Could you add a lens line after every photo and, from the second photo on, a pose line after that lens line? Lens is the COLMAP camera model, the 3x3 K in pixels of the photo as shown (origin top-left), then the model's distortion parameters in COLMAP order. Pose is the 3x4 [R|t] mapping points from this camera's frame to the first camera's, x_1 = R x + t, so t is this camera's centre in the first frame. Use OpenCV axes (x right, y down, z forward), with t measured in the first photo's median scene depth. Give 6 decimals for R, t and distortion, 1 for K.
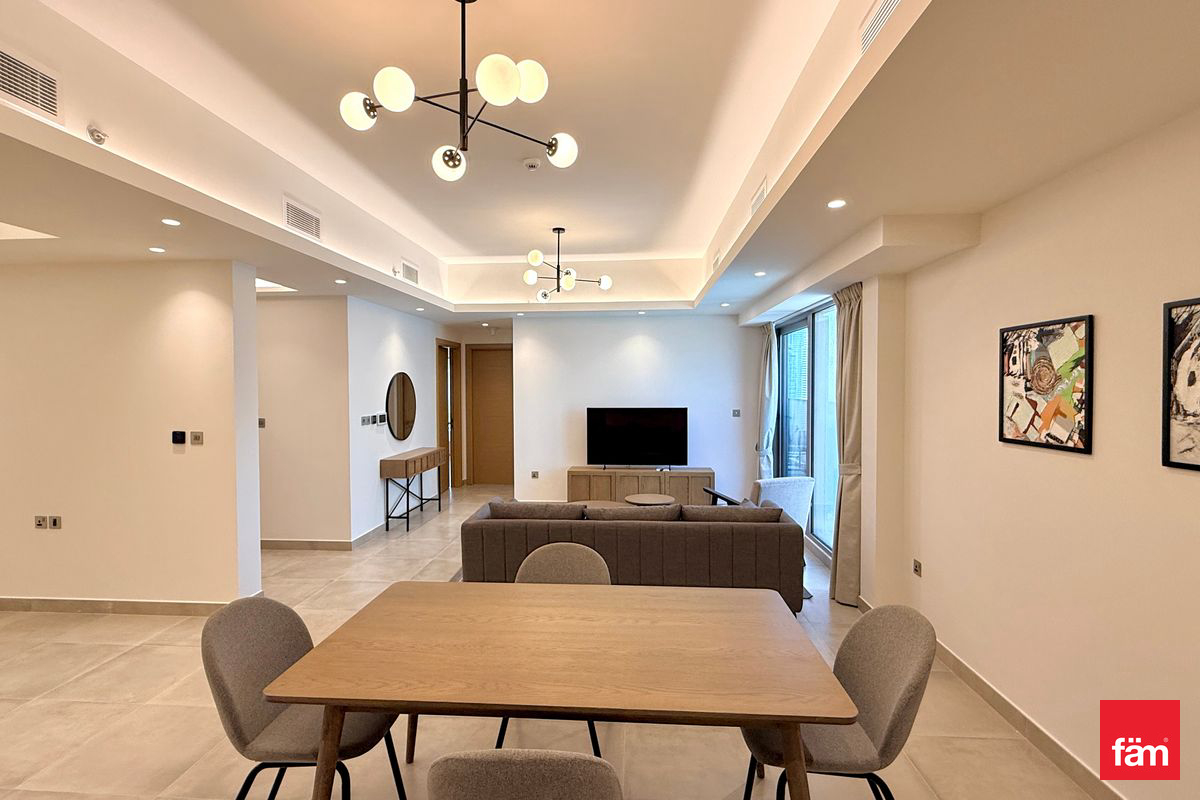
lens RADIAL K [[566.3, 0, 593.5], [0, 566.3, 397.8], [0, 0, 1]] dist [-0.000775, 0.000082]
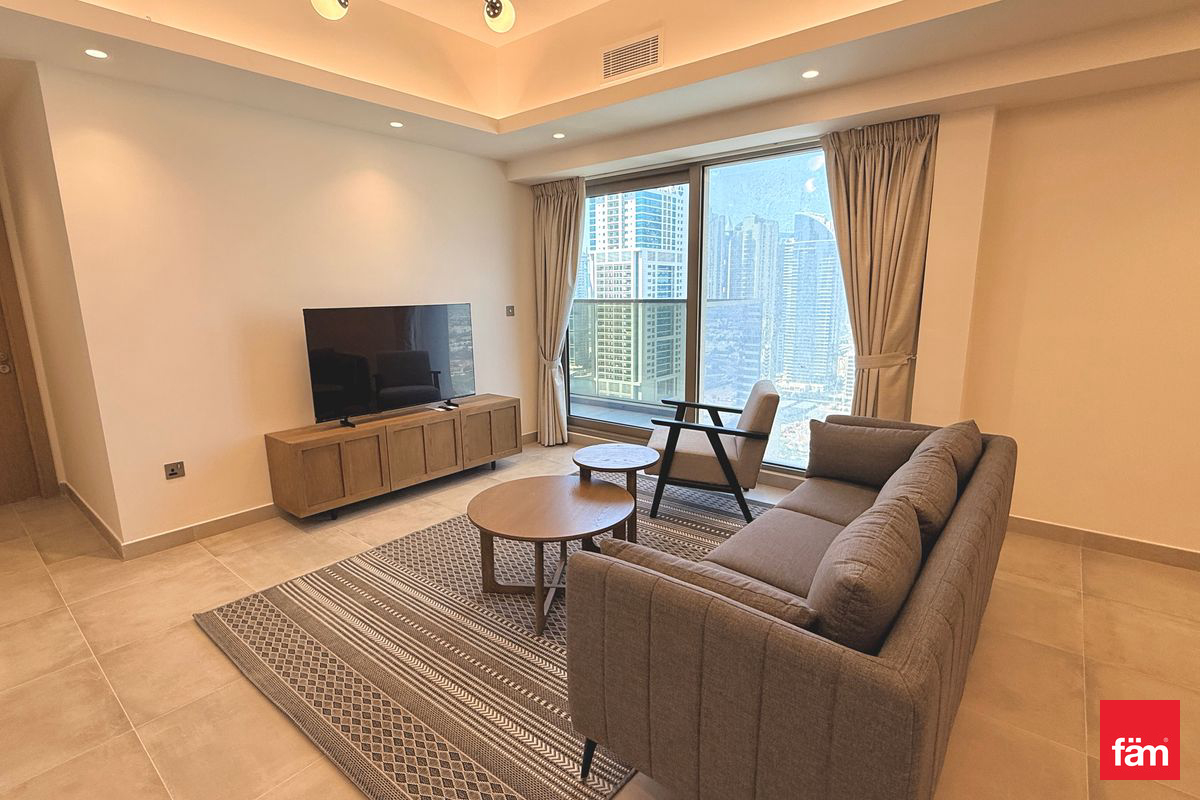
lens RADIAL K [[570.1, 0, 590.5], [0, 570.1, 400.7], [0, 0, 1]] dist [0.001215, -0.000413]
pose [[0.581068, -0.159585, 0.798056, -0.522288], [0.029192, 0.984043, 0.175522, 0.030316], [-0.813332, -0.078693, 0.576454, 0.983008]]
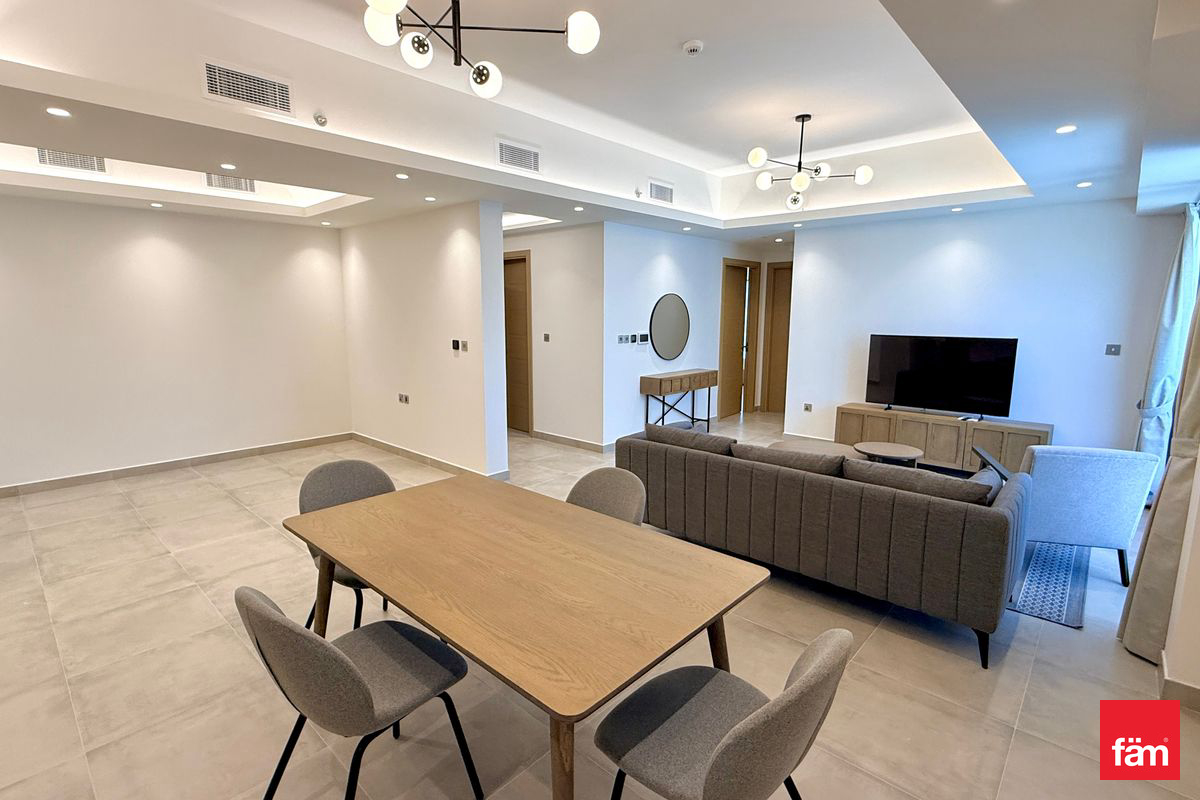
lens RADIAL K [[566.3, 0, 593.5], [0, 566.3, 397.8], [0, 0, 1]] dist [-0.000775, 0.000082]
pose [[0.782129, 0.101108, -0.614859, 0.368041], [-0.018856, 0.990136, 0.138833, 0.003384], [0.622831, -0.096992, 0.776320, 0.176553]]
